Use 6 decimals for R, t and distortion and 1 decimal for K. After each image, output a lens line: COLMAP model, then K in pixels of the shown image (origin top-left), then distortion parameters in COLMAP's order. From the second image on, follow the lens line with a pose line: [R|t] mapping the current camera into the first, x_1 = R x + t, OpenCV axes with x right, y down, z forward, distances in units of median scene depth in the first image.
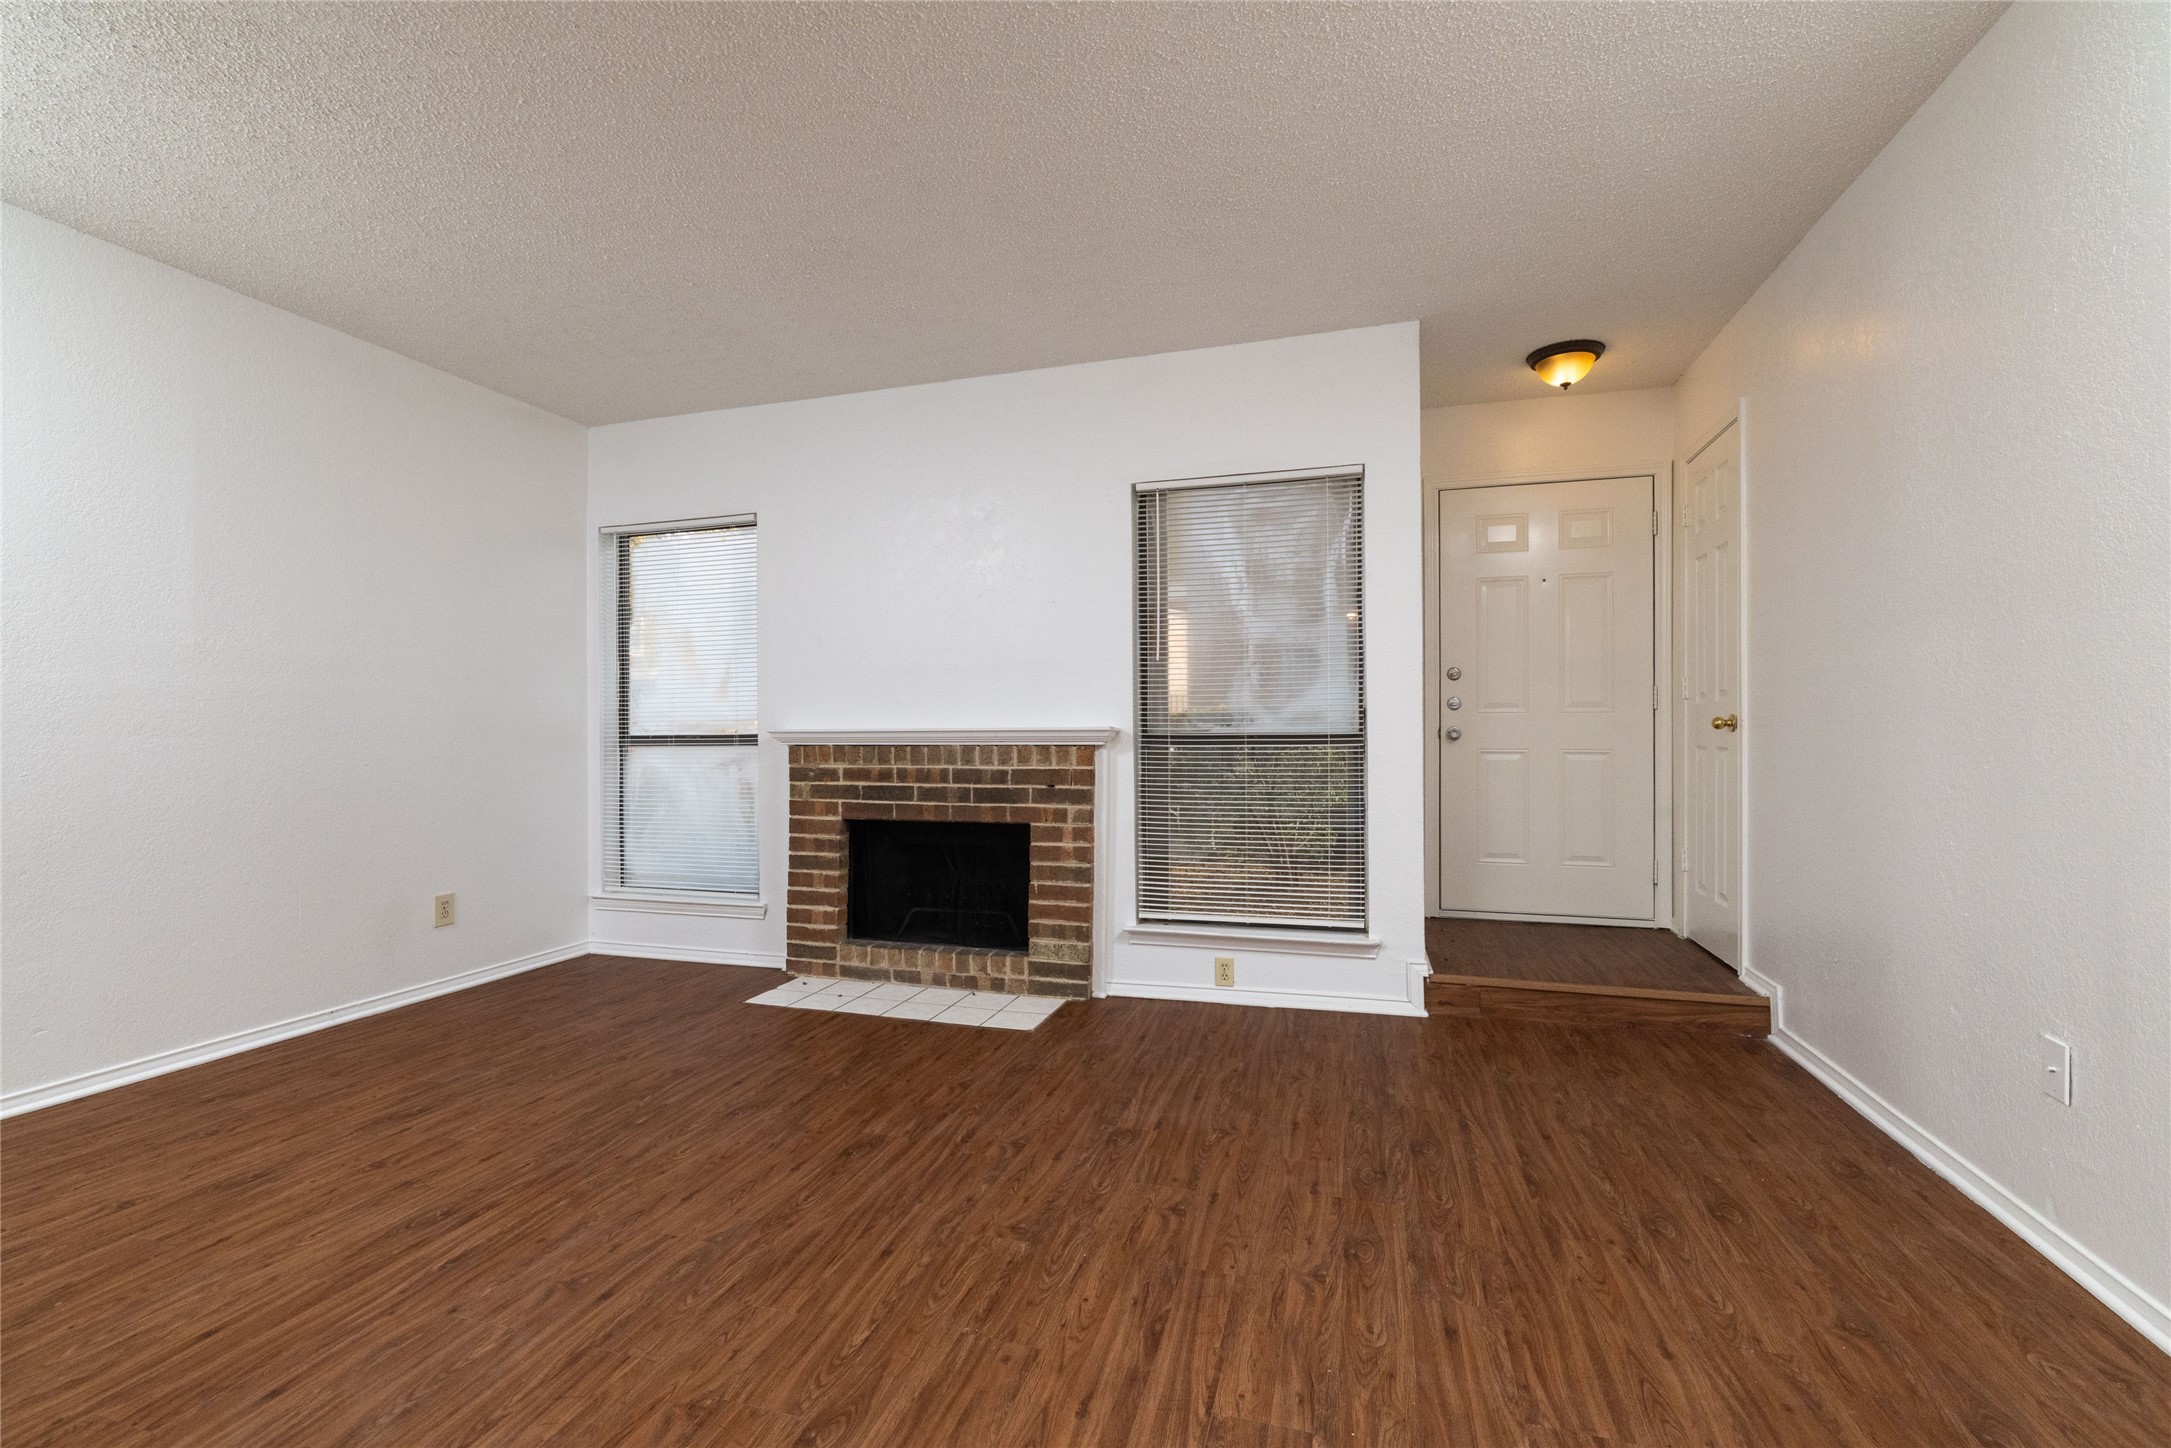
lens RADIAL K [[933.5, 0, 1074.2], [0, 933.5, 726.4], [0, 0, 1]] dist [-0.002832, 0.001550]
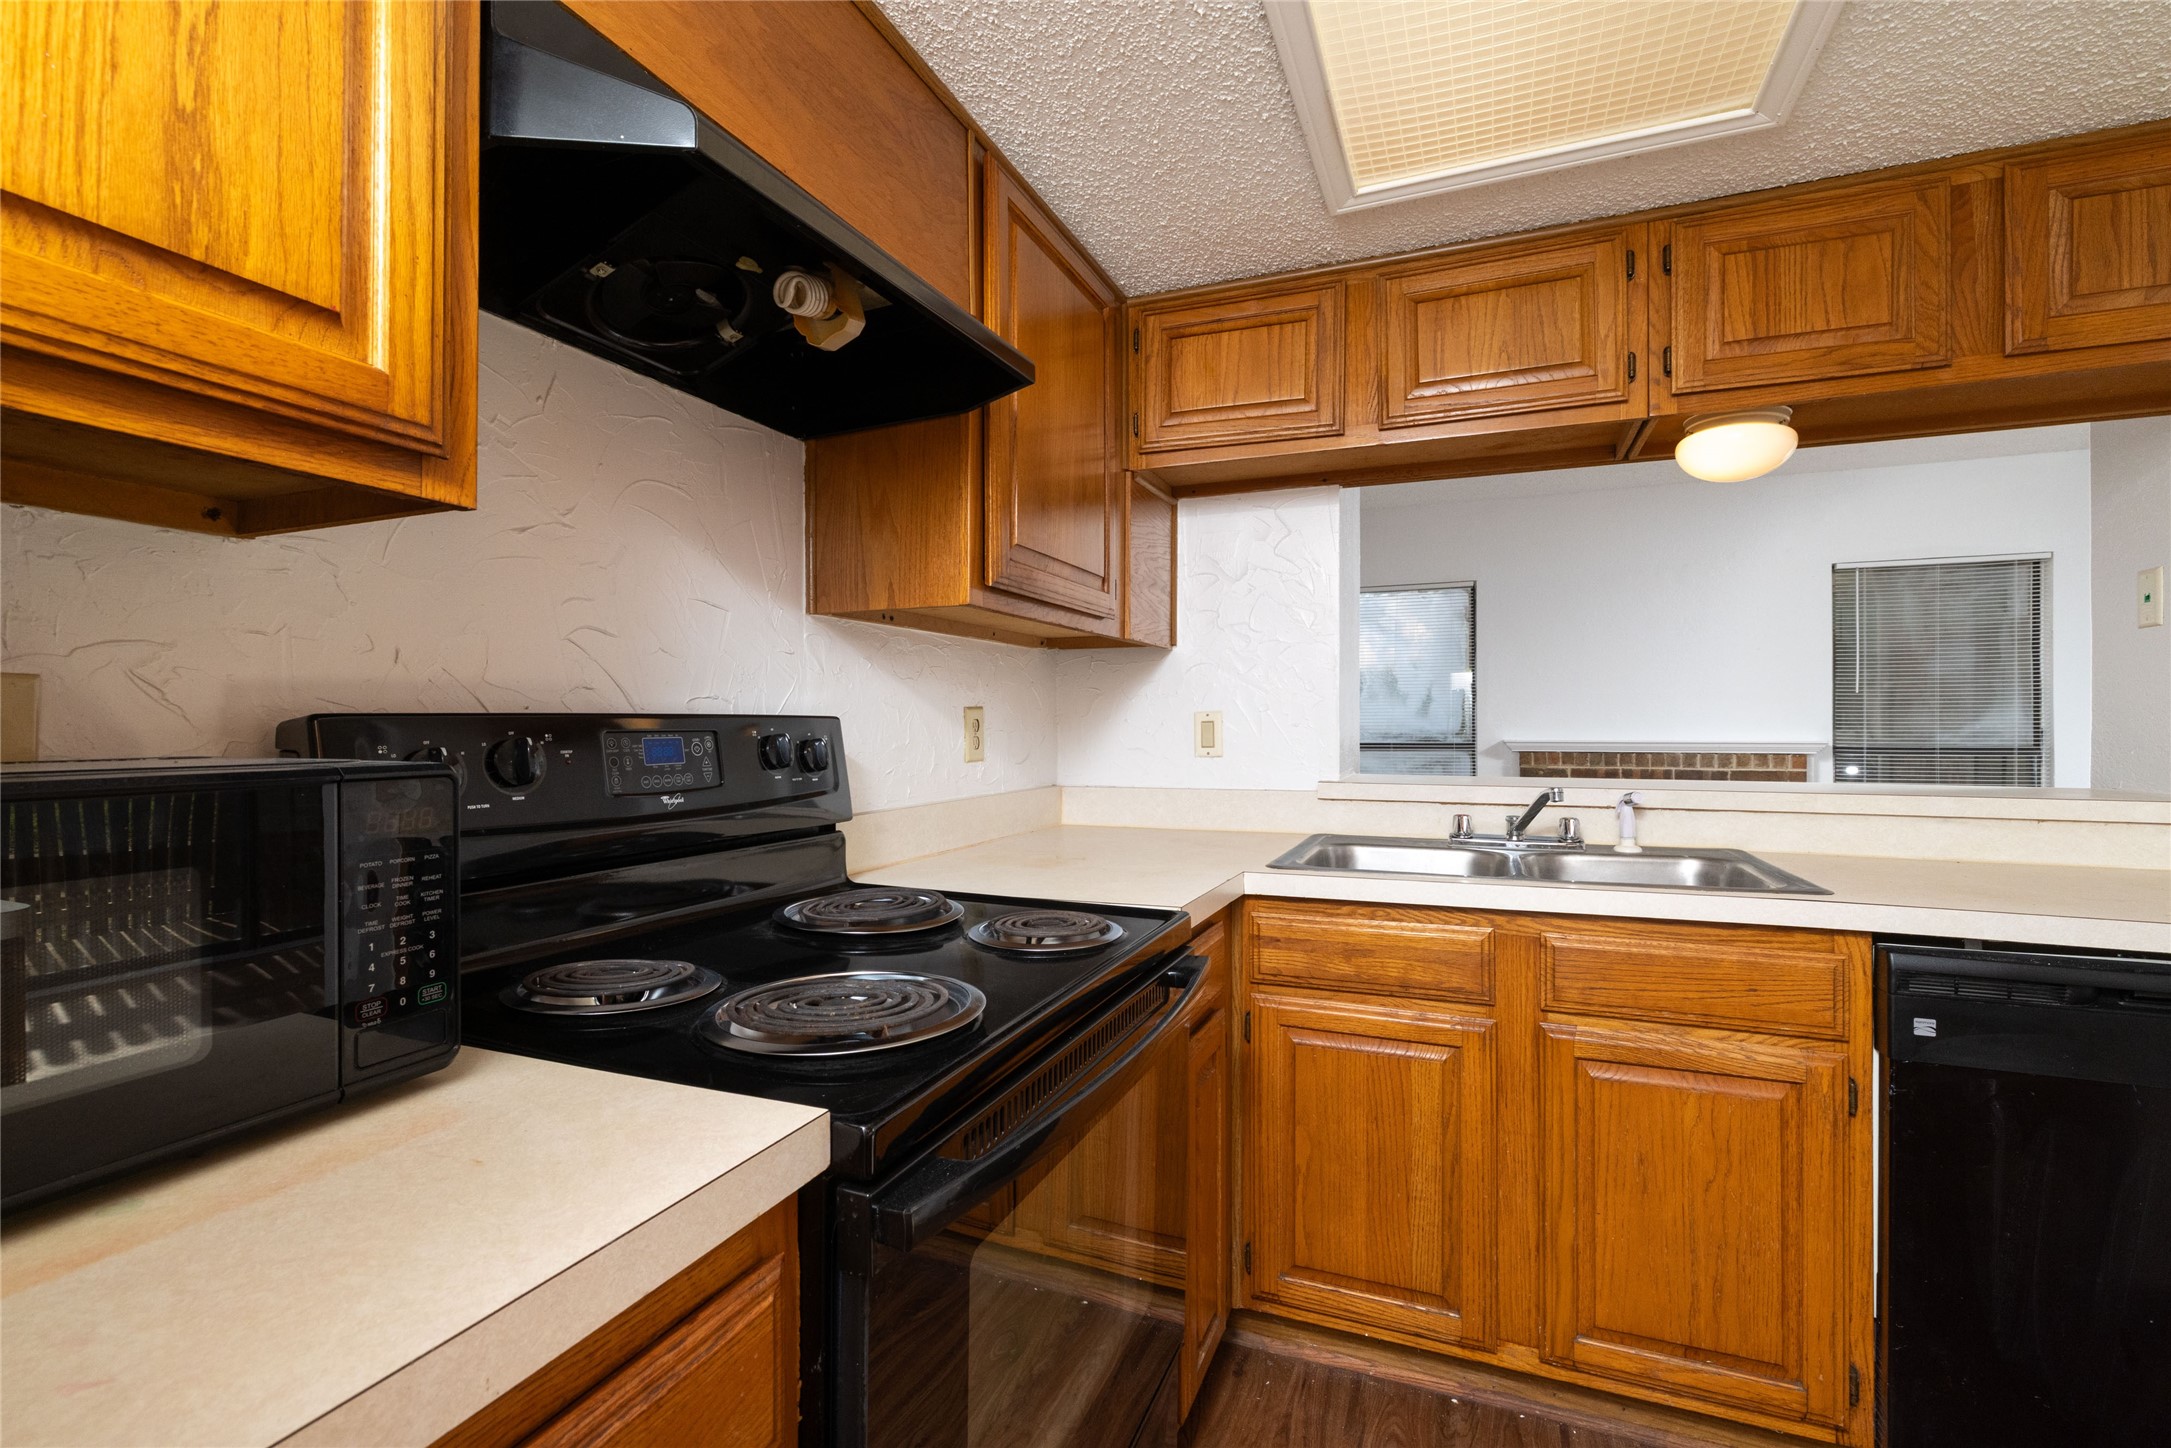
lens RADIAL K [[933.5, 0, 989.9], [0, 933.5, 722.6], [0, 0, 1]] dist [-0.002832, 0.001550]
pose [[0.997202, 0.006159, -0.074497, -1.117062], [-0.006378, 0.999976, -0.002697, -0.015284], [0.074479, 0.003165, 0.997218, -0.478801]]
